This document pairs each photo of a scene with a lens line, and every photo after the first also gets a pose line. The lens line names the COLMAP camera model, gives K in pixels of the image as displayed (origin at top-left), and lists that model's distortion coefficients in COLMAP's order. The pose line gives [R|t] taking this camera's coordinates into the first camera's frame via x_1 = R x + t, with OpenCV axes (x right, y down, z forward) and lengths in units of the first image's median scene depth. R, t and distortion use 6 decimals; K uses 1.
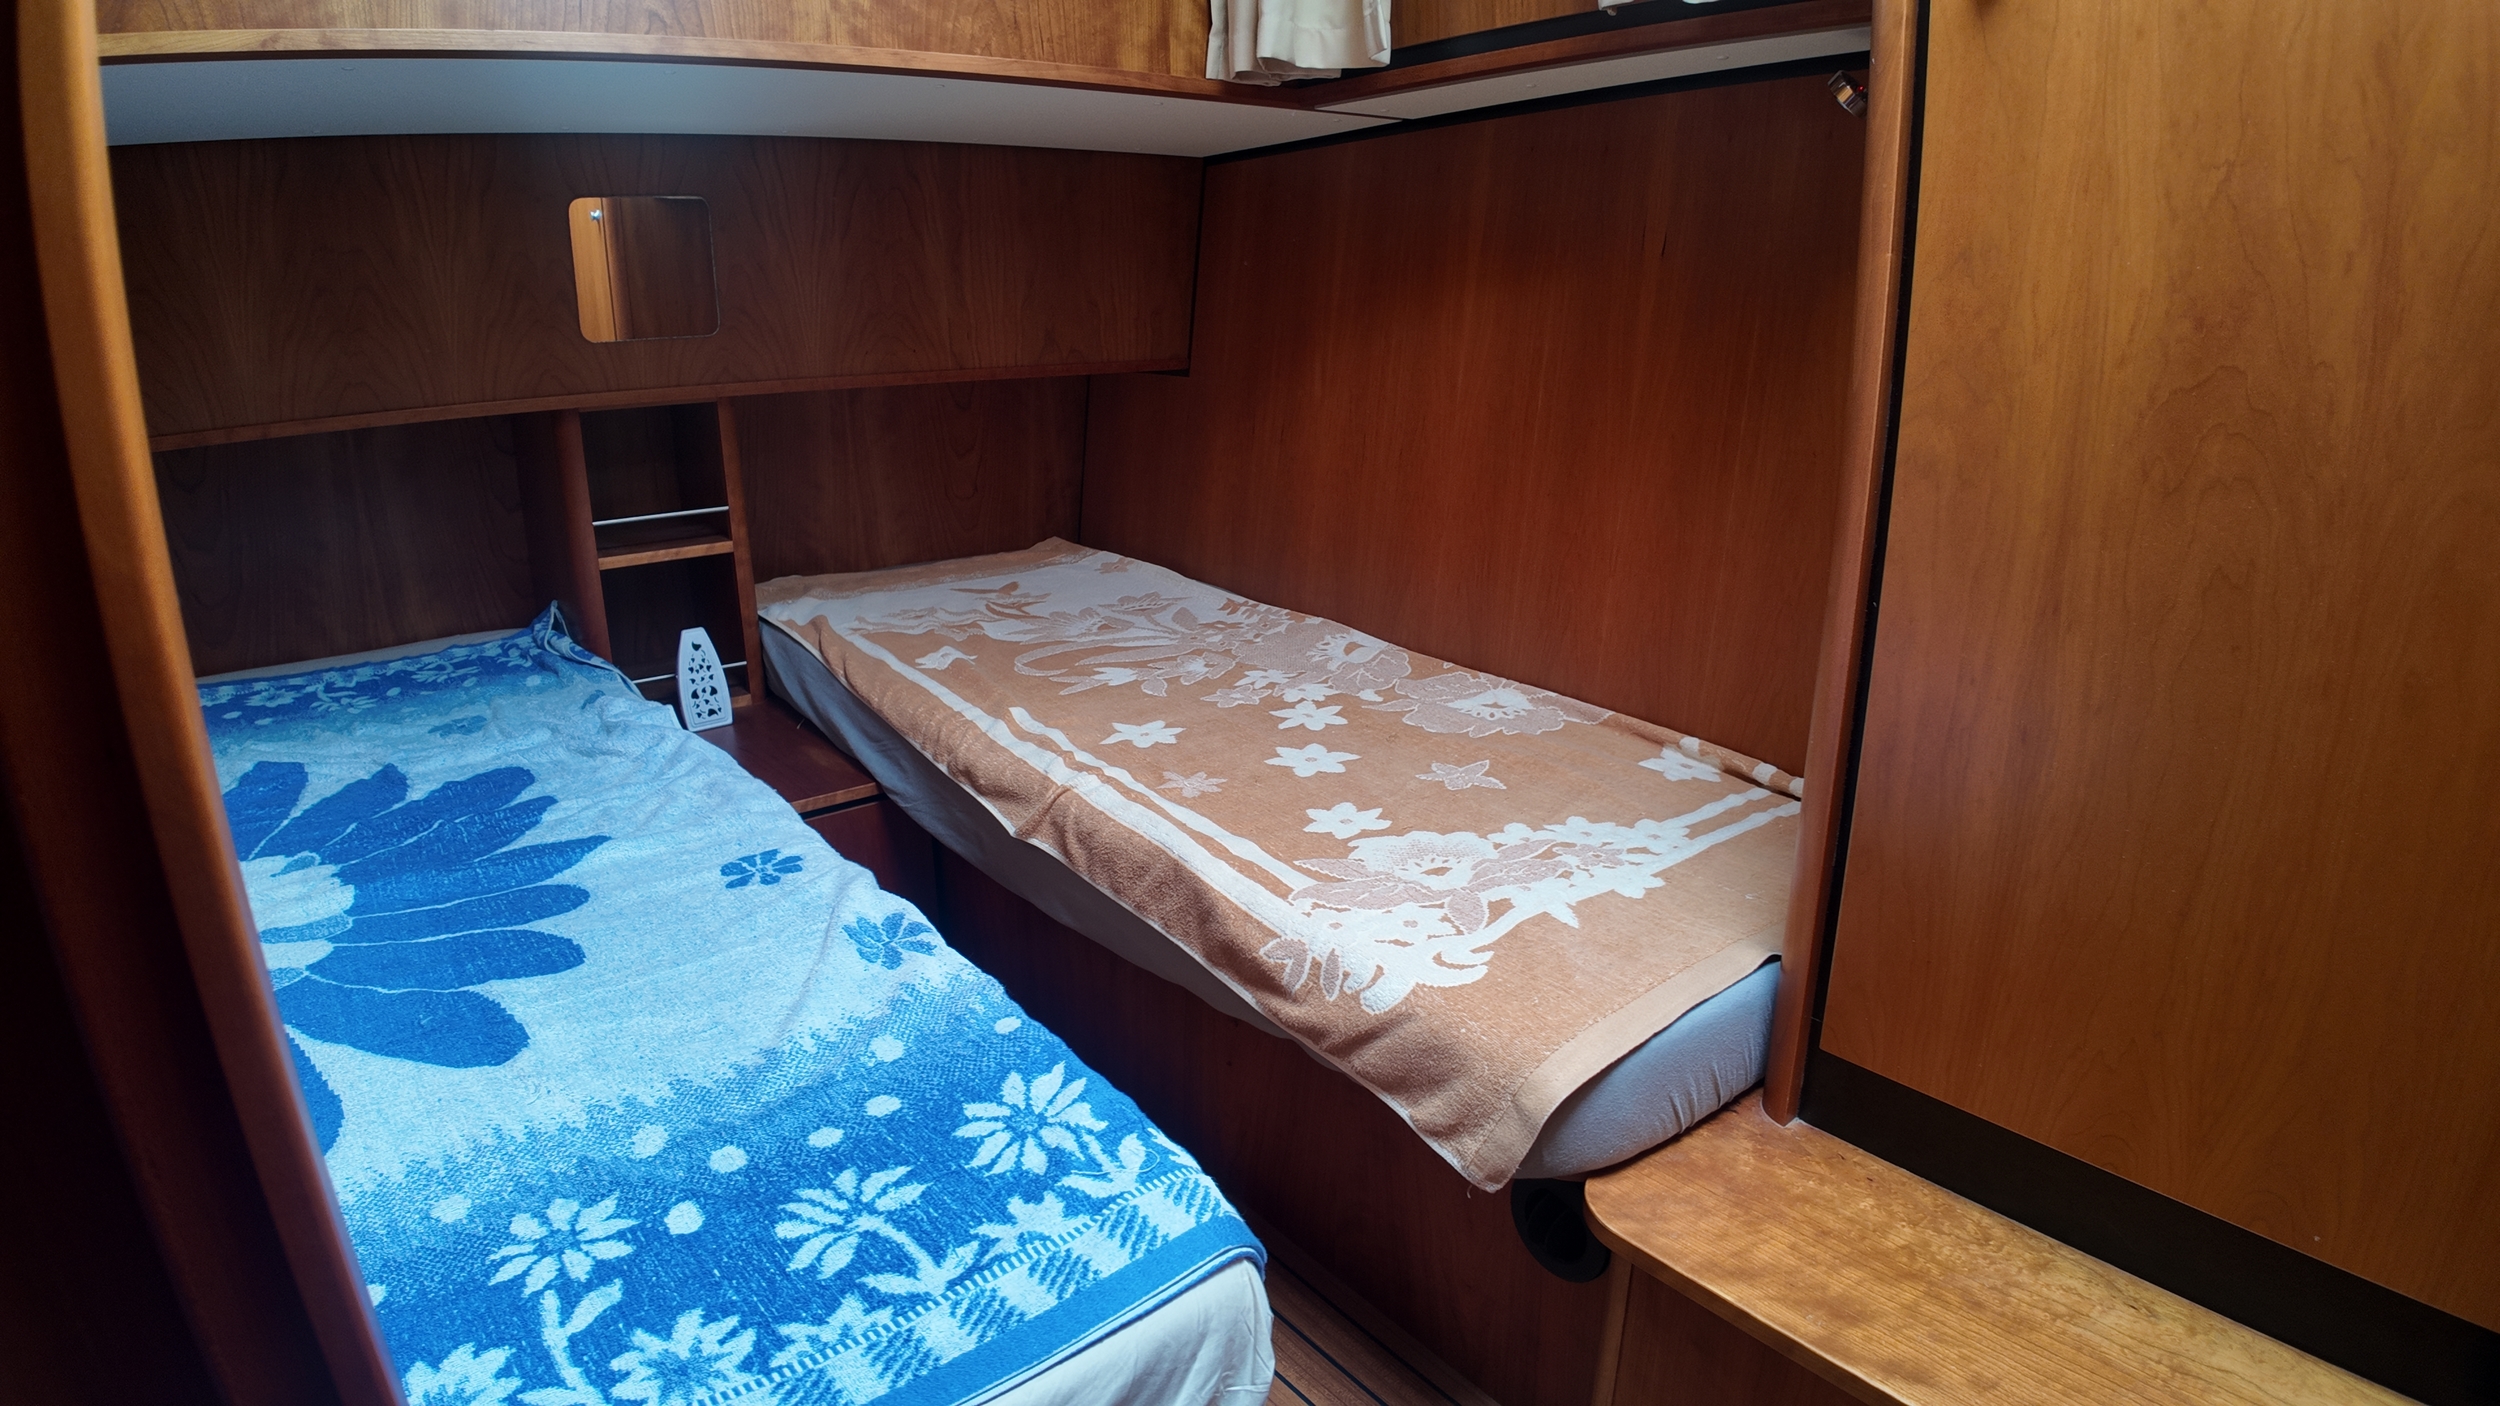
lens RADIAL K [[1350.9, 0, 1262.1], [0, 1350.9, 696.0], [0, 0, 1]] dist [-0.112484, -0.002591]
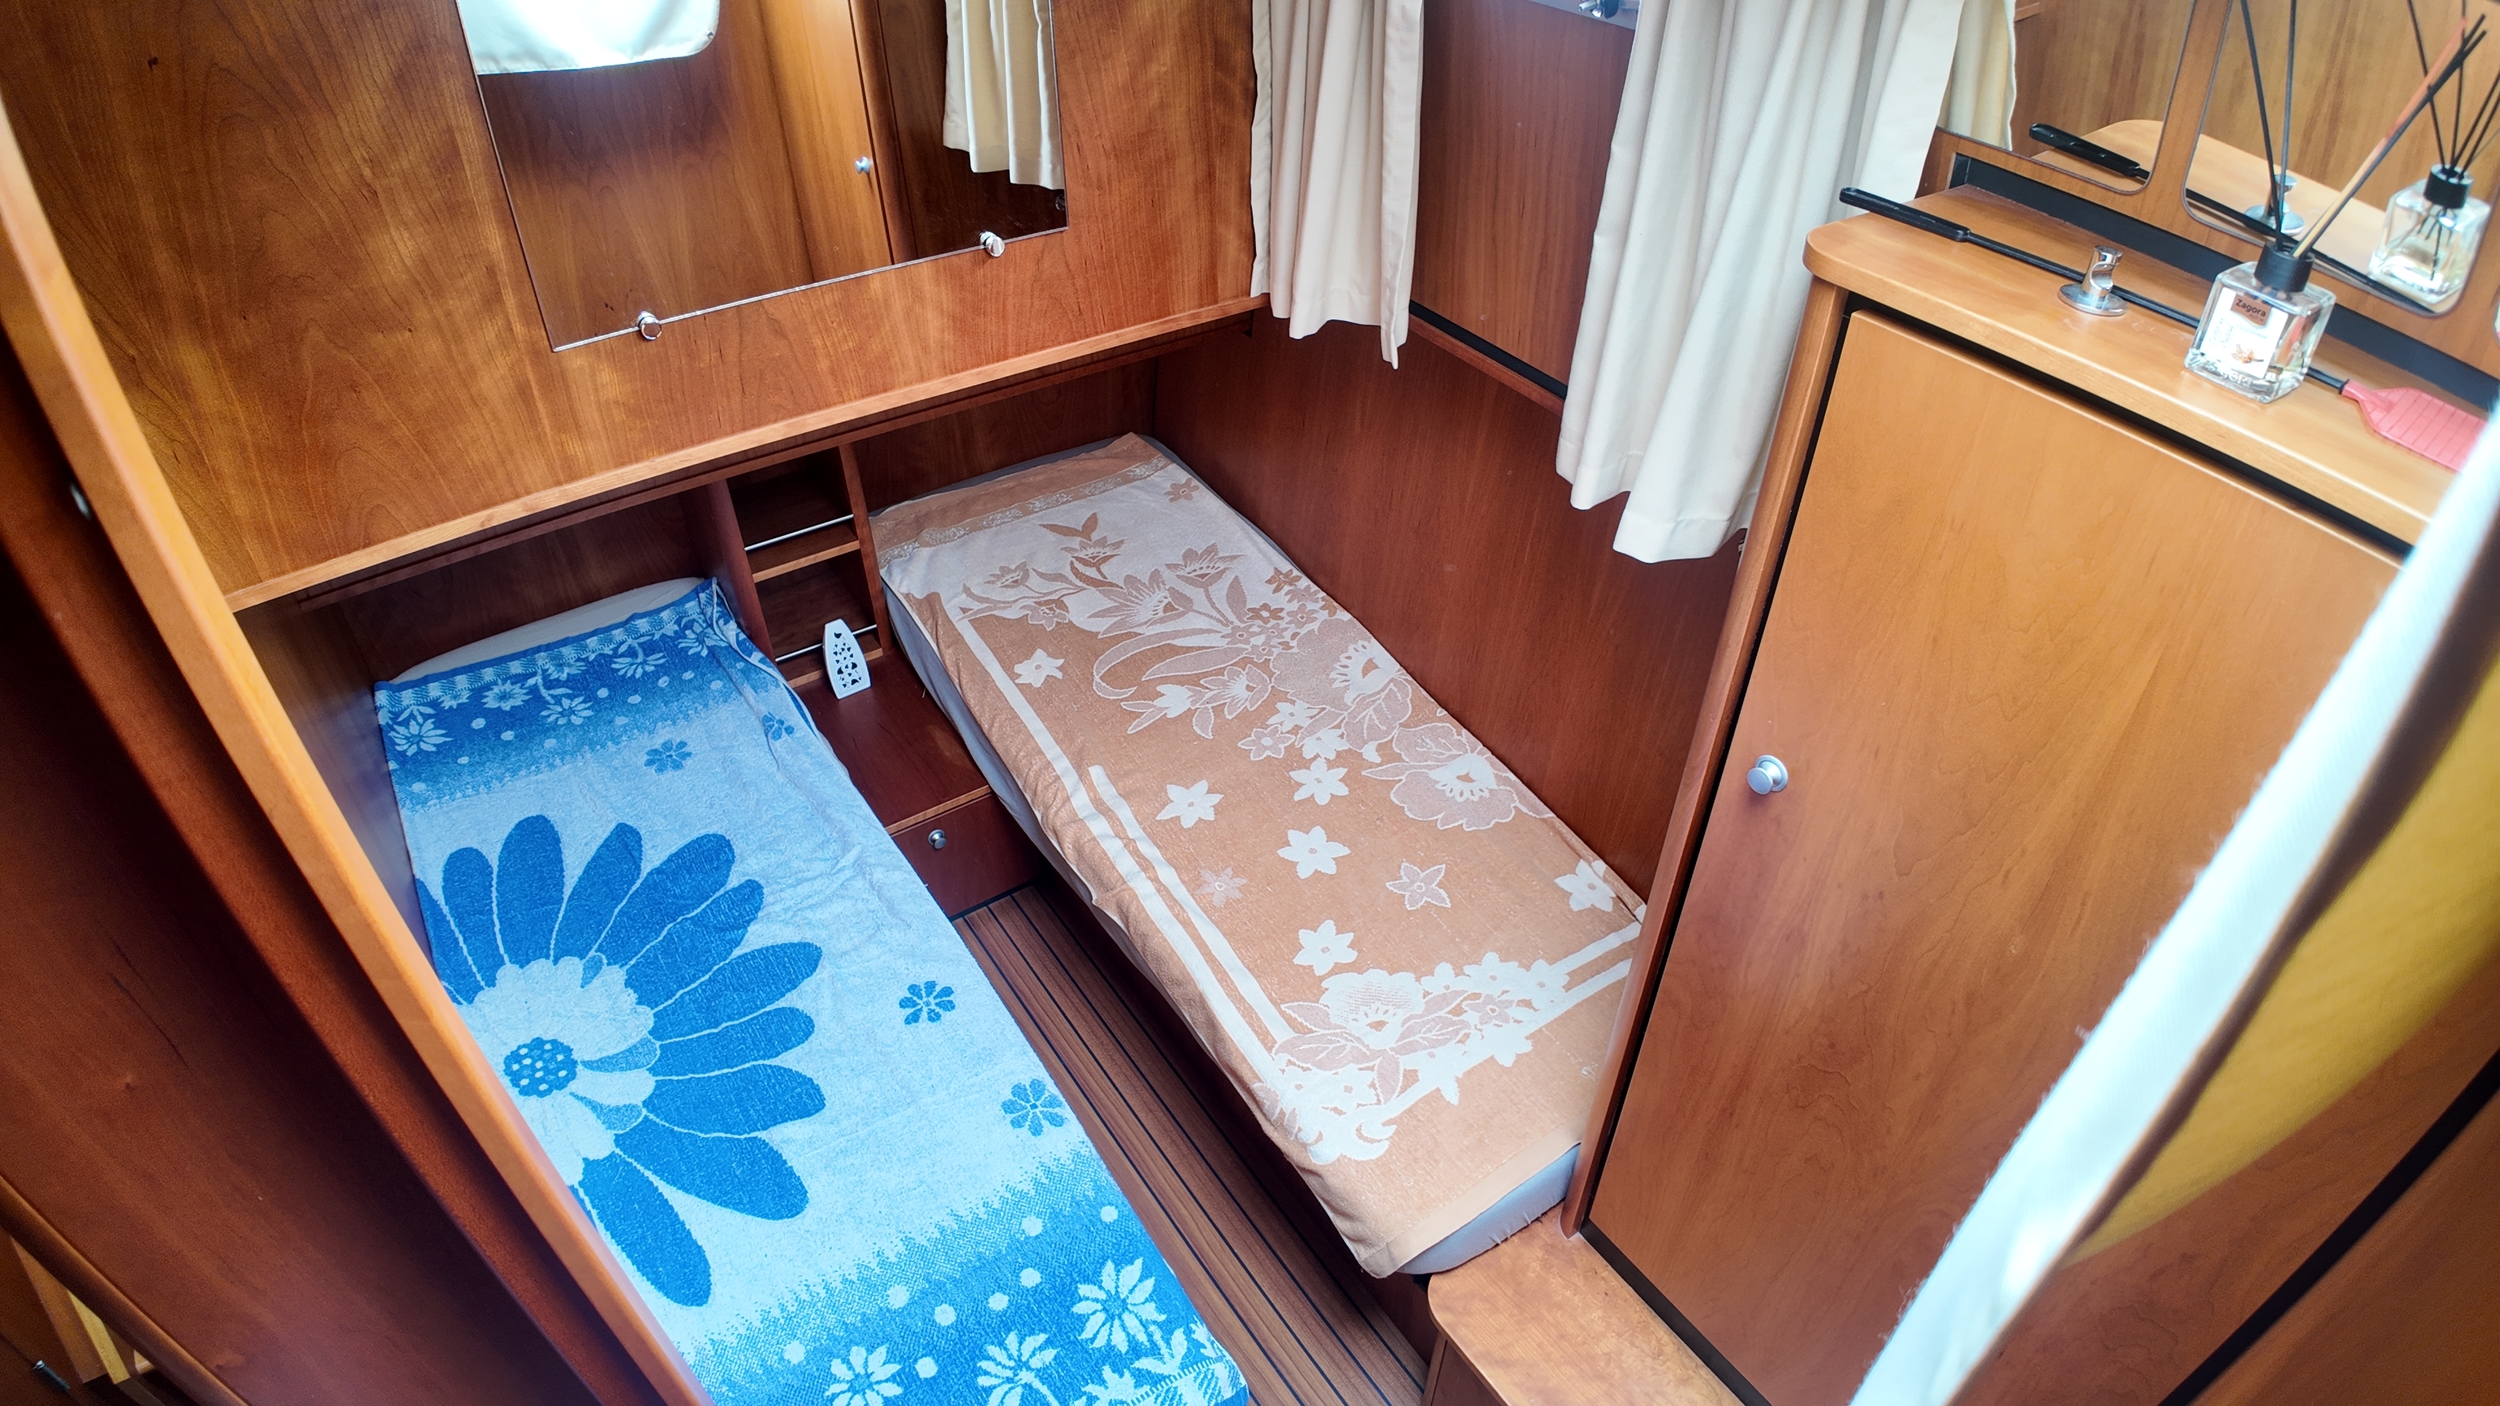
lens RADIAL K [[1350.9, 0, 1249.7], [0, 1350.9, 698.6], [0, 0, 1]] dist [-0.112484, -0.002591]
pose [[0.996070, 0.058522, -0.066478, 0.053643], [-0.029565, 0.927241, 0.373296, -0.585480], [0.083487, -0.369863, 0.925328, -0.183301]]
